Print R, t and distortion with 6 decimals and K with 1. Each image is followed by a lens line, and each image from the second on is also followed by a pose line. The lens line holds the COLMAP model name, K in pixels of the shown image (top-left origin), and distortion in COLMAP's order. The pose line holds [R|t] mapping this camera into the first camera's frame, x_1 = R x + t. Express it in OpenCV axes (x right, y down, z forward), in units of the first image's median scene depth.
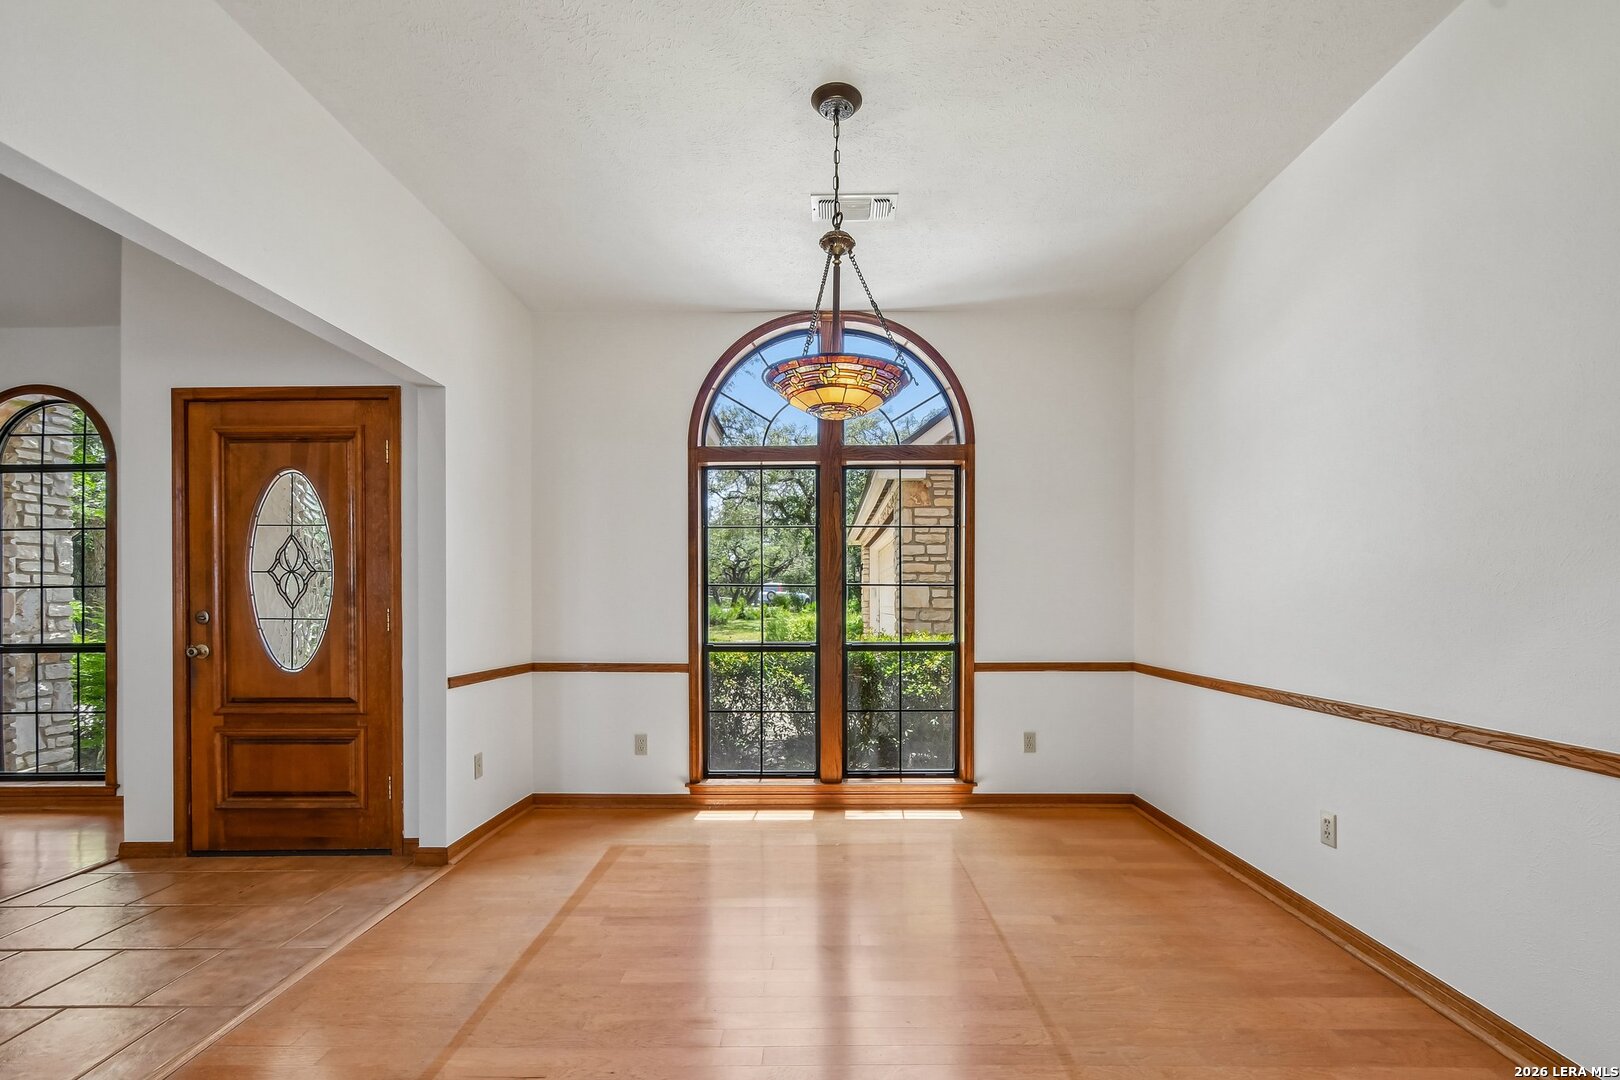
lens RADIAL K [[722.3, 0, 803.5], [0, 722.3, 606.6], [0, 0, 1]] dist [0.005871, -0.003777]
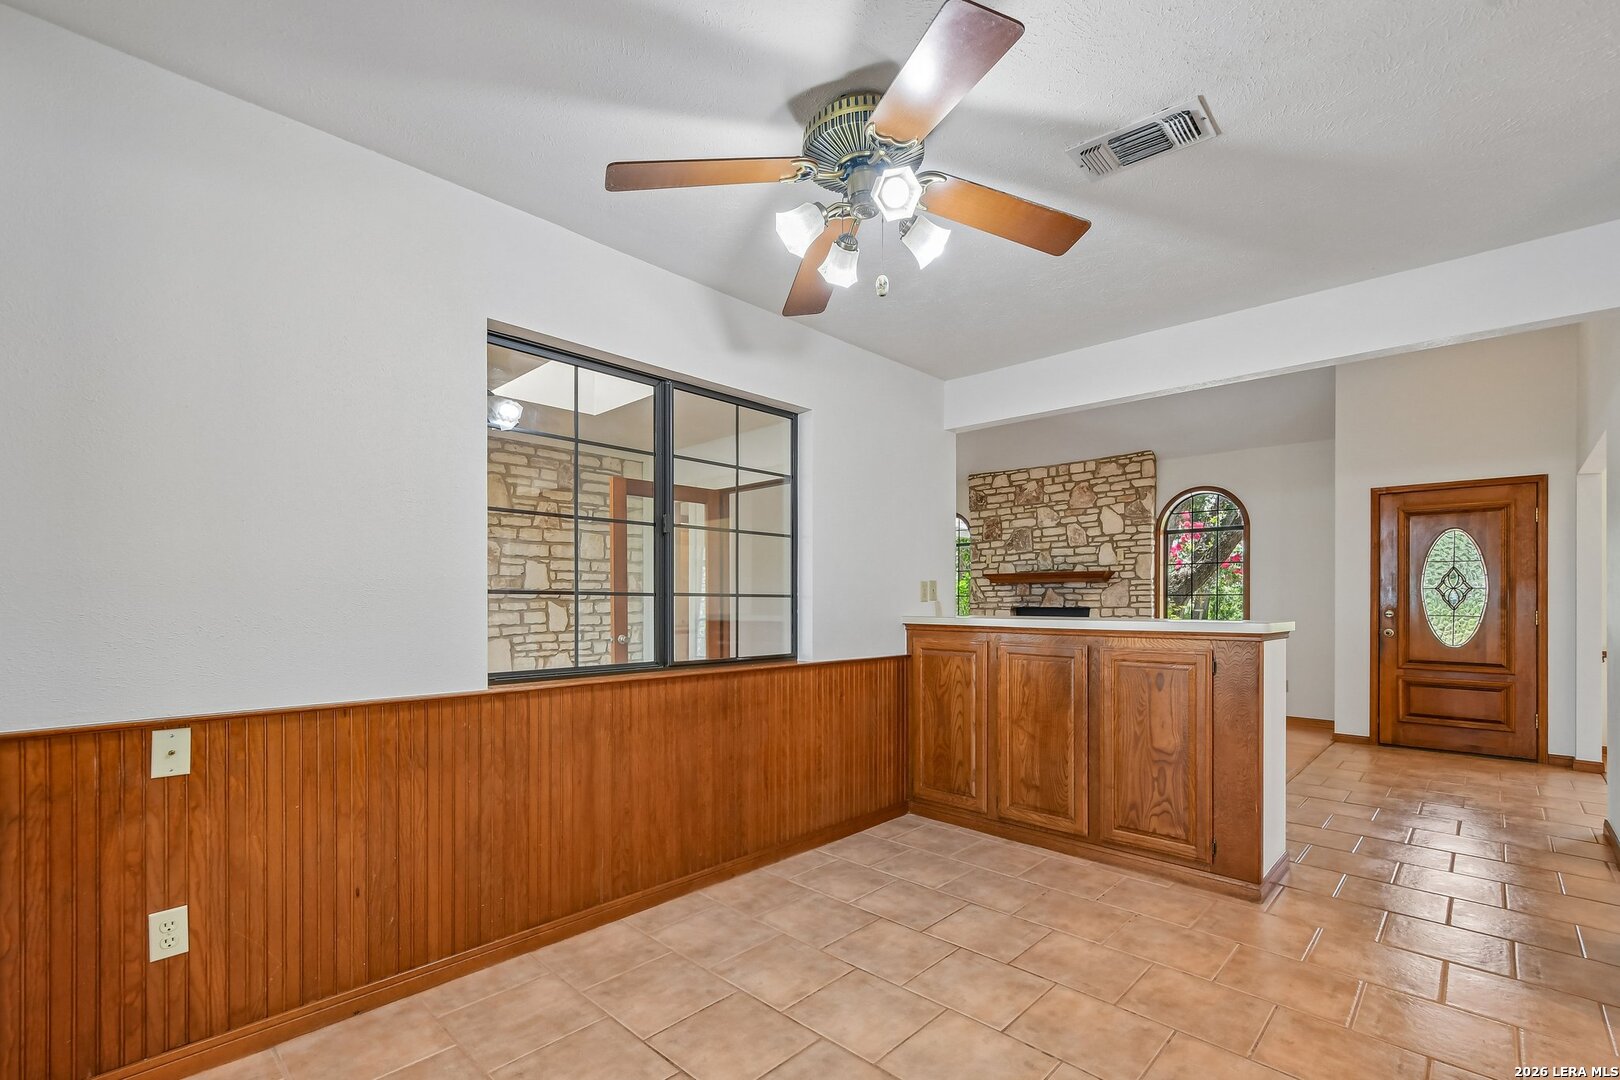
lens RADIAL K [[722.3, 0, 825.4], [0, 722.3, 596.0], [0, 0, 1]] dist [0.005871, -0.003777]
pose [[0.726742, 0.001695, -0.686908, -0.607944], [-0.008383, 0.999944, -0.006403, -0.006679], [0.686859, 0.010412, 0.726716, -1.260665]]
